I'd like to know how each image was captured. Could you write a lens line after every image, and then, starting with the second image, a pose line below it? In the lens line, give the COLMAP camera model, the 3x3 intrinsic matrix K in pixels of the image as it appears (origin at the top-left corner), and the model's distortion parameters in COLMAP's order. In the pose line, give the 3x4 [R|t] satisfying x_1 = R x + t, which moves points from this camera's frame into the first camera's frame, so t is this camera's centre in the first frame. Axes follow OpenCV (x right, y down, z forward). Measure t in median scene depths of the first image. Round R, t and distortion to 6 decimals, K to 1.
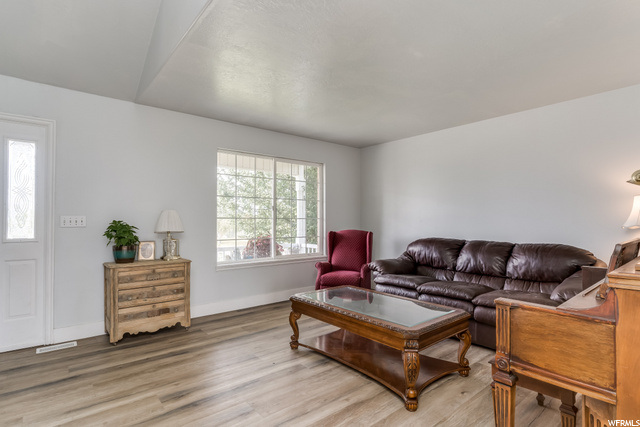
lens RADIAL K [[324.8, 0, 318.2], [0, 324.8, 215.1], [0, 0, 1]] dist [-0.002715, -0.000600]
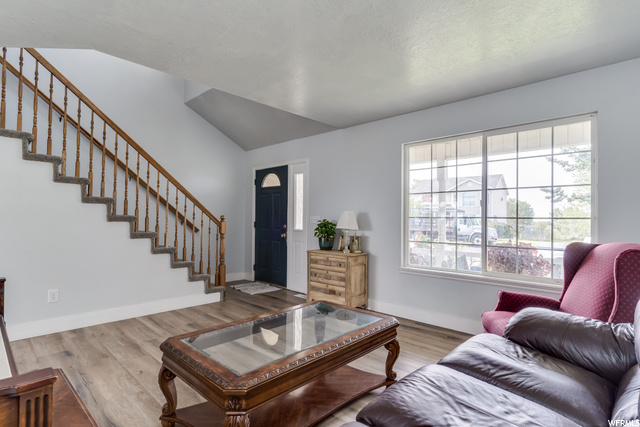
lens RADIAL K [[324.8, 0, 318.2], [0, 324.8, 215.1], [0, 0, 1]] dist [-0.002715, -0.000600]
pose [[0.114908, -0.006055, -0.993358, 0.763354], [0.007468, 0.999958, -0.005232, 0.005598], [0.993348, -0.006818, 0.114949, 0.807921]]
